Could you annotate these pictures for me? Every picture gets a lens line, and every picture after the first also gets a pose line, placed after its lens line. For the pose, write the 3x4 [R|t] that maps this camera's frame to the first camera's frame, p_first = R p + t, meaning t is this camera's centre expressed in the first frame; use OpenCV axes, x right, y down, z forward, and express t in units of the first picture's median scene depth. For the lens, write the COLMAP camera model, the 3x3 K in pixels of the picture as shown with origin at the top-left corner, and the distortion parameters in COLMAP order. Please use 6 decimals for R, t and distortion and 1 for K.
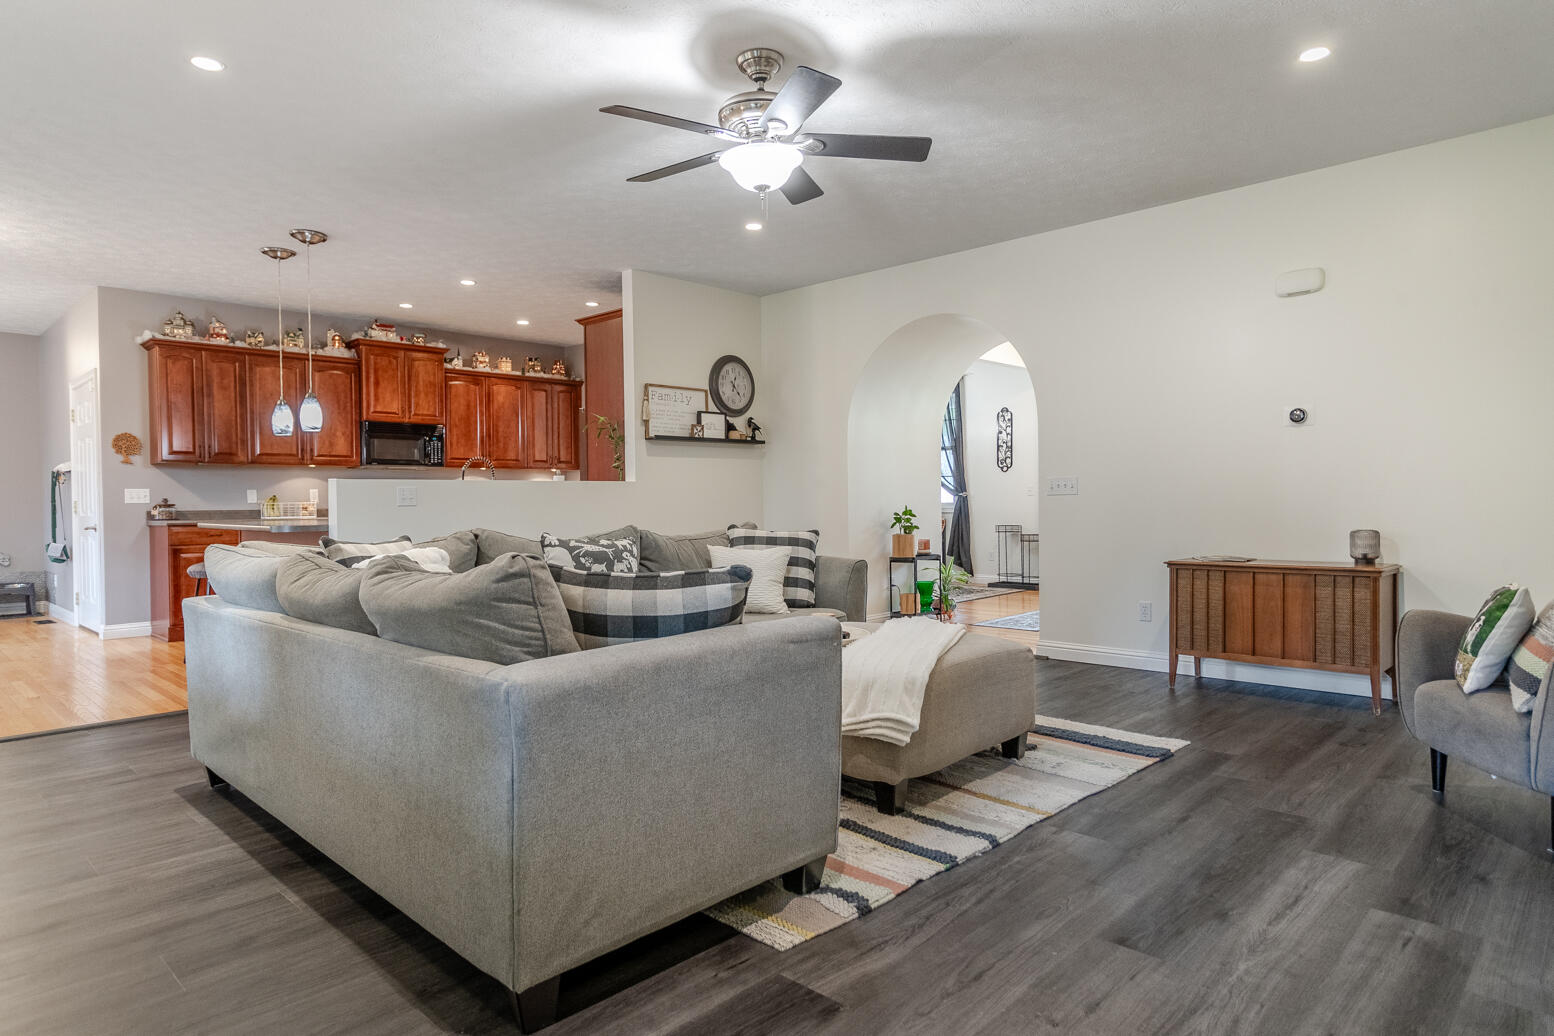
lens RADIAL K [[904.5, 0, 787.0], [0, 904.5, 507.8], [0, 0, 1]] dist [-0.000211, 0.000460]
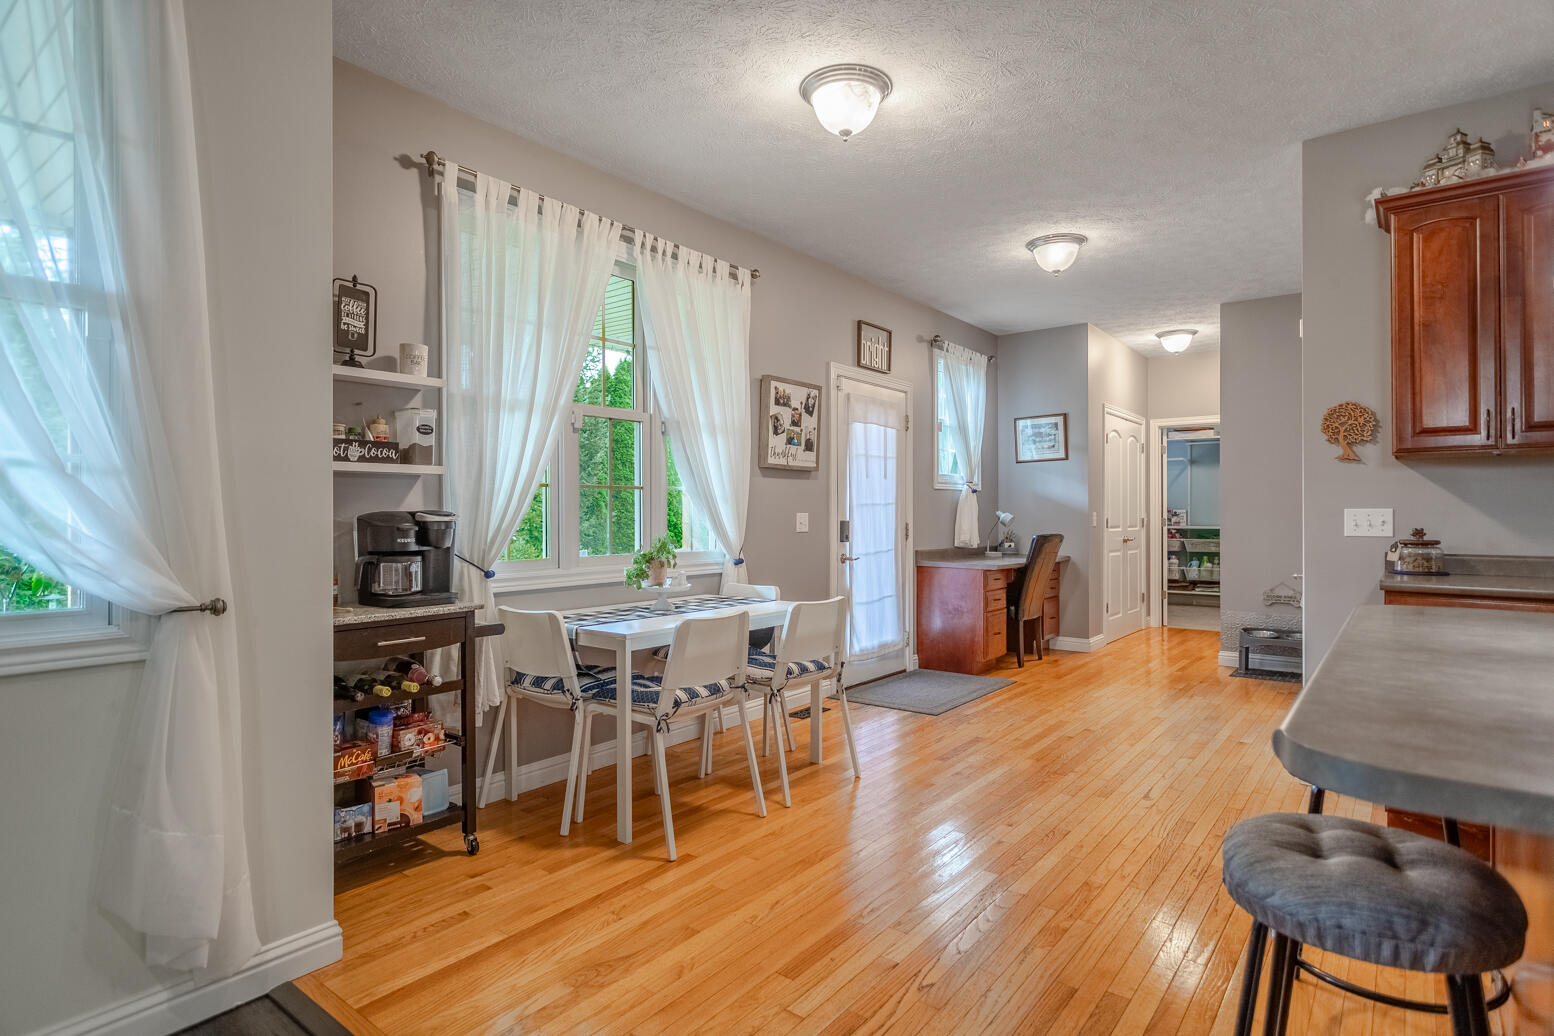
lens RADIAL K [[828.7, 0, 783.0], [0, 828.7, 512.5], [0, 0, 1]] dist [-0.003733, 0.003663]
pose [[0.093583, 0.011316, -0.995547, -0.267490], [-0.010633, 0.999890, 0.010366, -0.019254], [0.995555, 0.009616, 0.093693, 0.596778]]
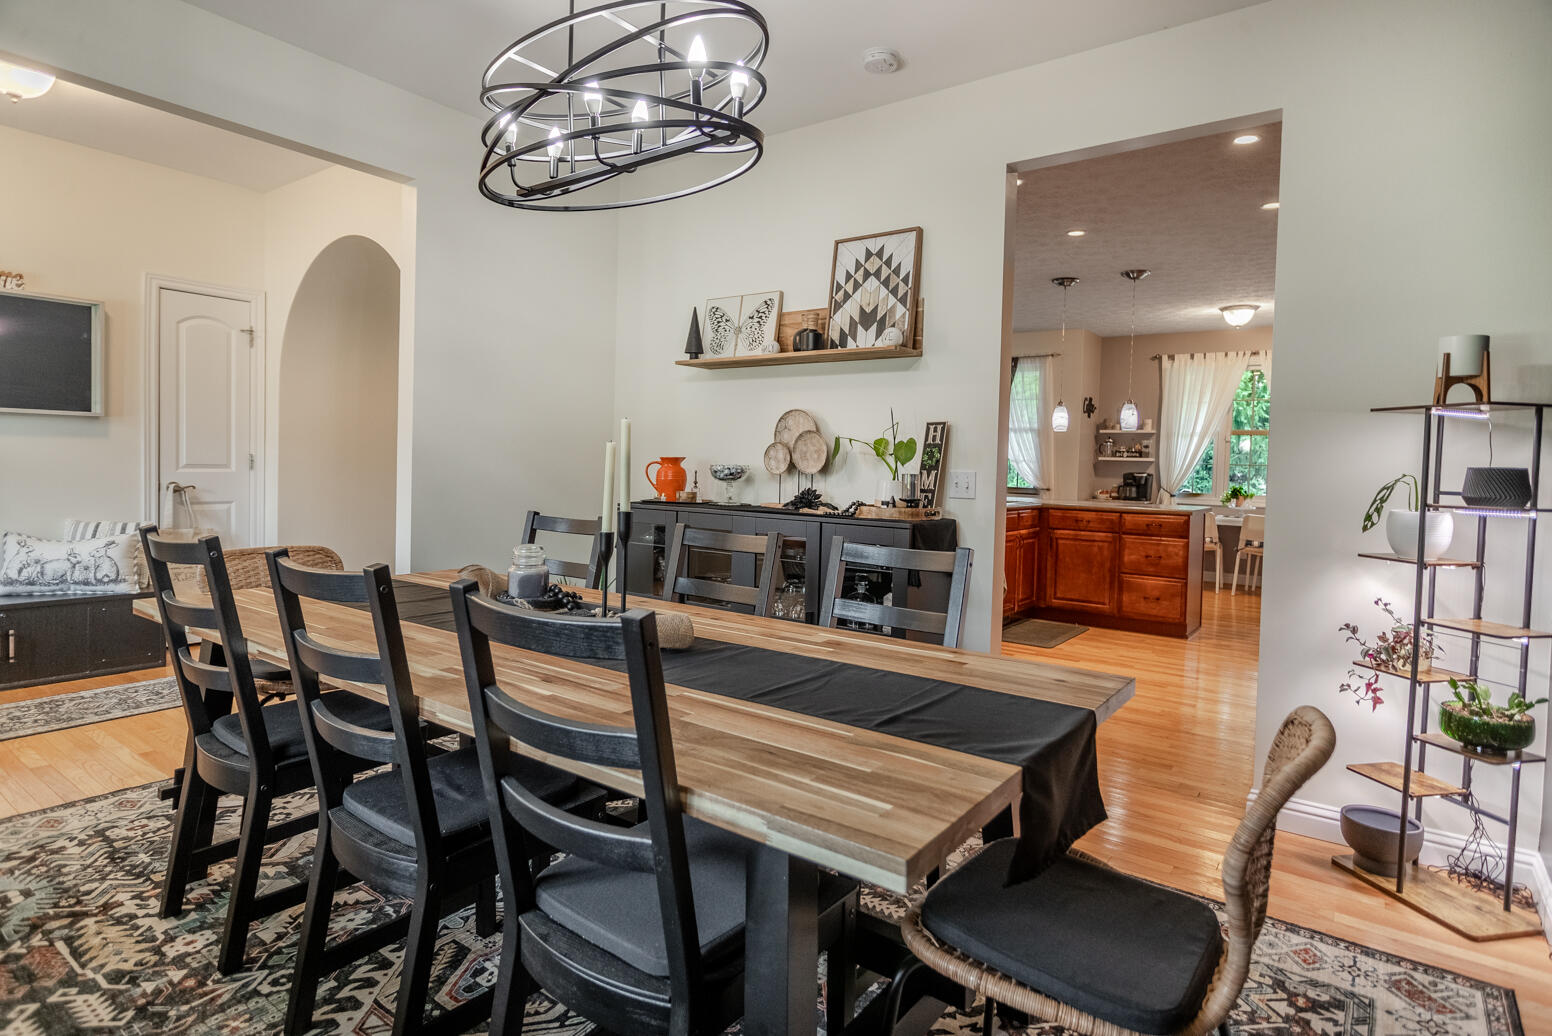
lens RADIAL K [[827.6, 0, 781.0], [0, 827.6, 485.8], [0, 0, 1]] dist [-0.003733, 0.003663]
pose [[-0.992989, -0.014535, -0.117310, 0.007752], [-0.019730, 0.998869, 0.043253, -0.036914], [0.116549, 0.045265, -0.992153, 1.627574]]
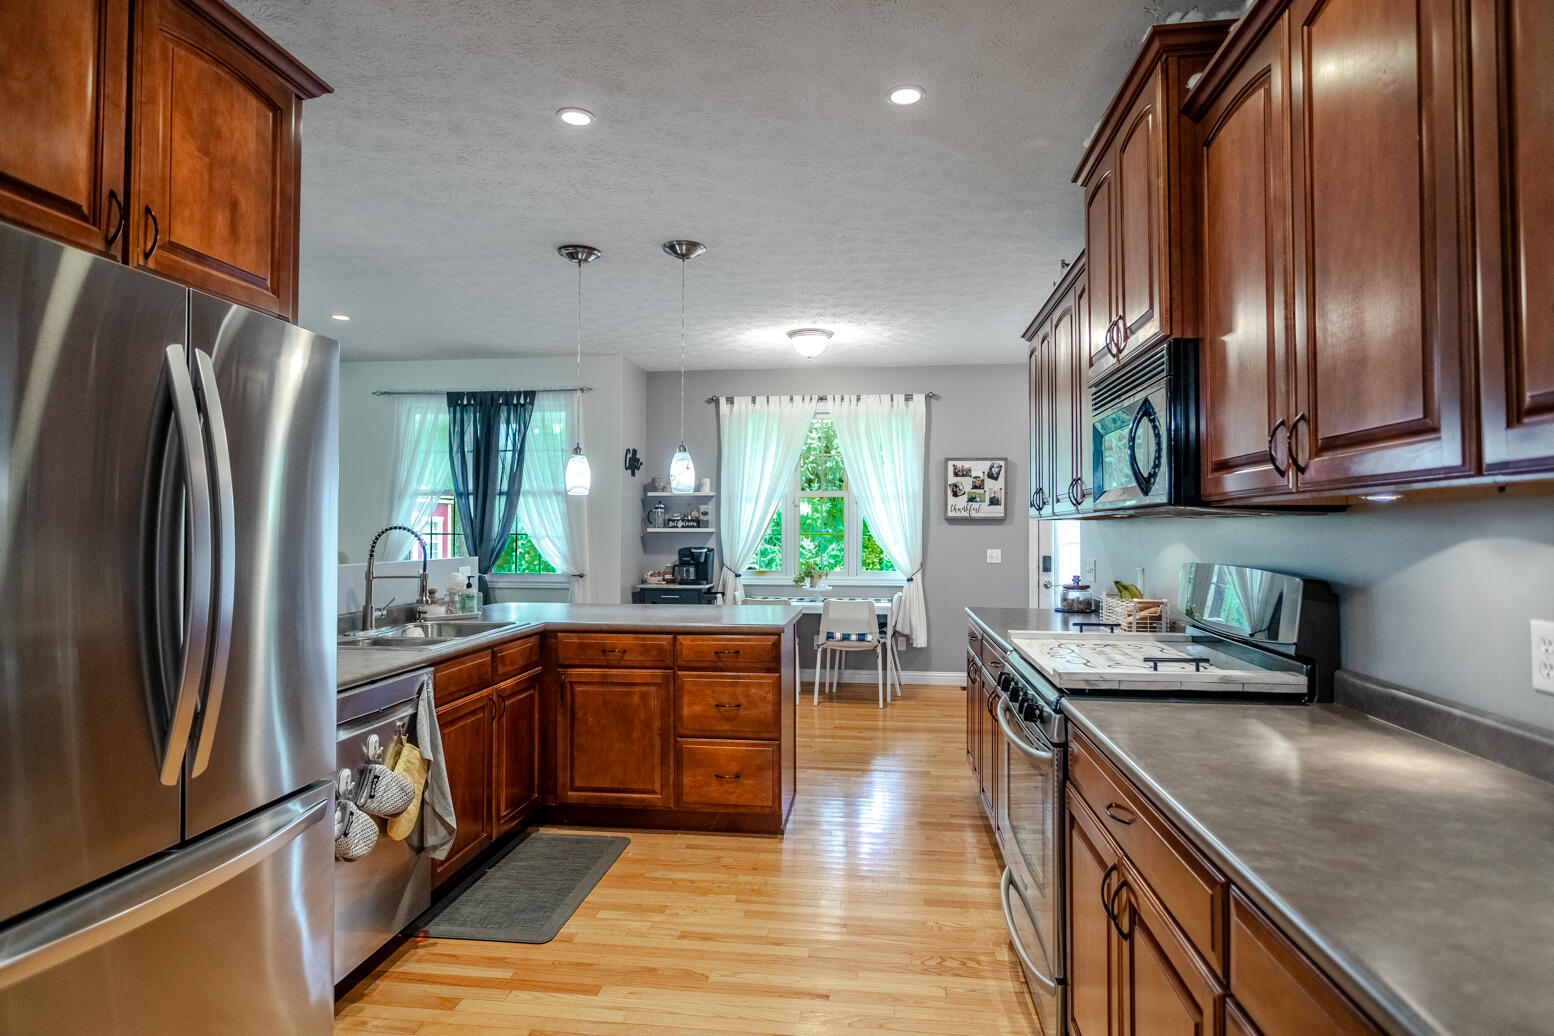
lens RADIAL K [[828.7, 0, 773.3], [0, 828.7, 510.2], [0, 0, 1]] dist [-0.003733, 0.003663]
pose [[-0.813151, -0.004487, -0.582035, -0.183599], [-0.000858, 0.999978, -0.006511, -0.050177], [0.582052, -0.004795, -0.813138, 1.289881]]
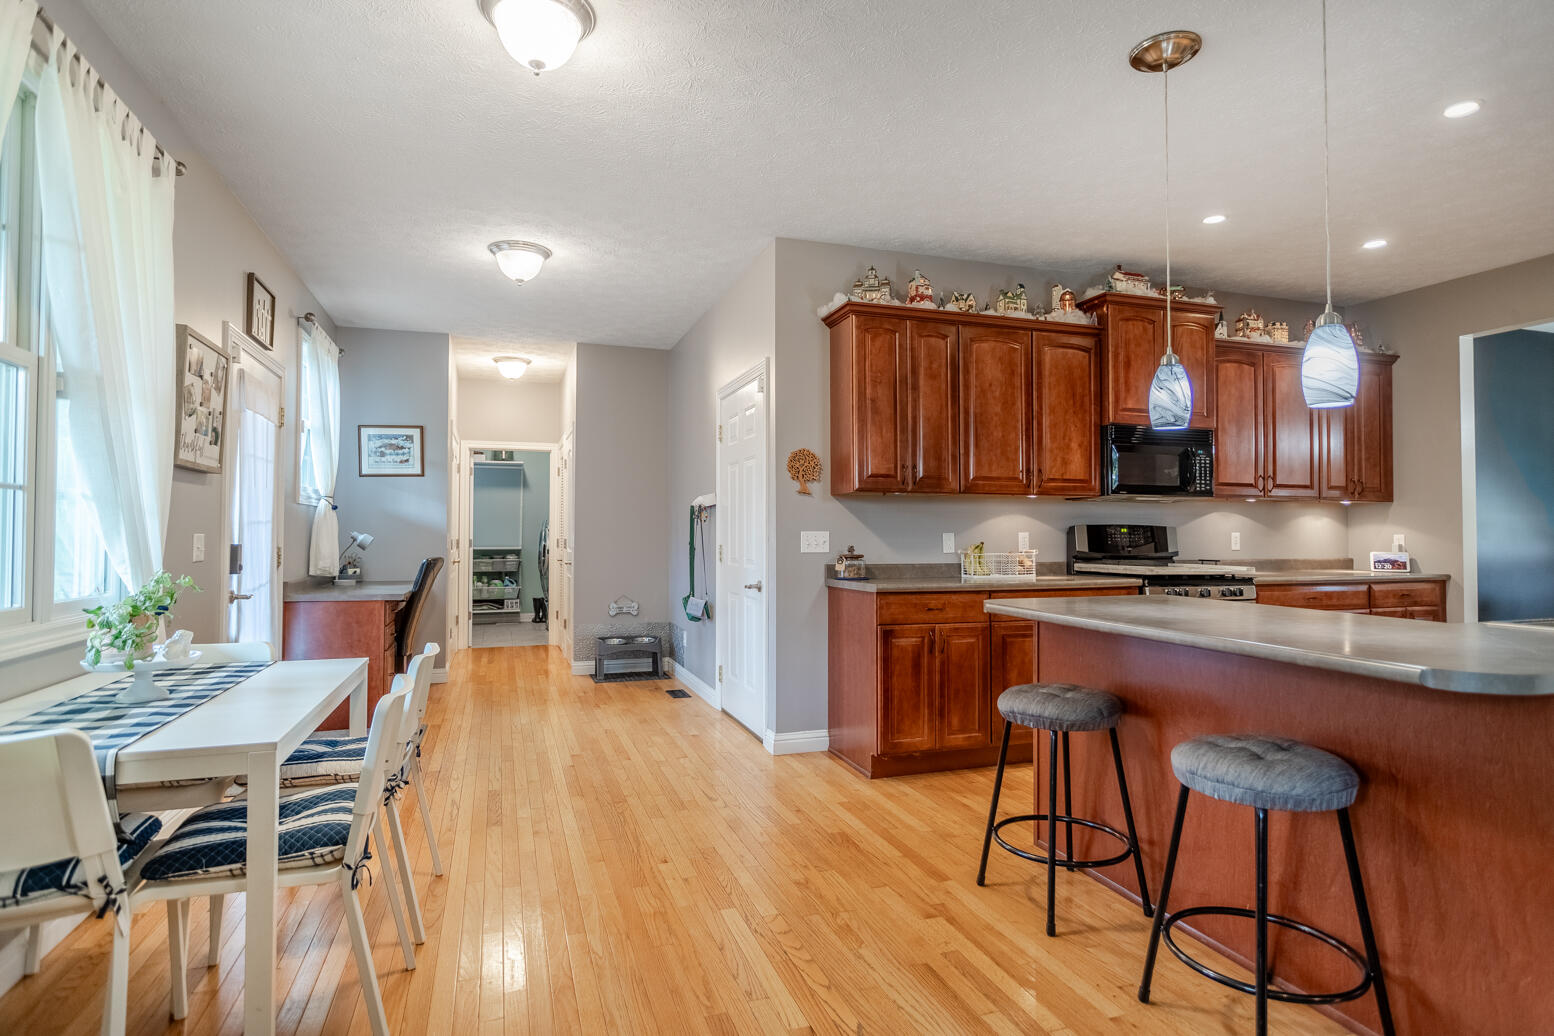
lens RADIAL K [[828.7, 0, 777.8], [0, 828.7, 510.5], [0, 0, 1]] dist [-0.003733, 0.003663]
pose [[0.882714, -0.000322, -0.469910, -0.433310], [-0.016440, 0.999366, -0.031568, -0.015848], [0.469623, 0.035591, 0.882149, 0.421347]]
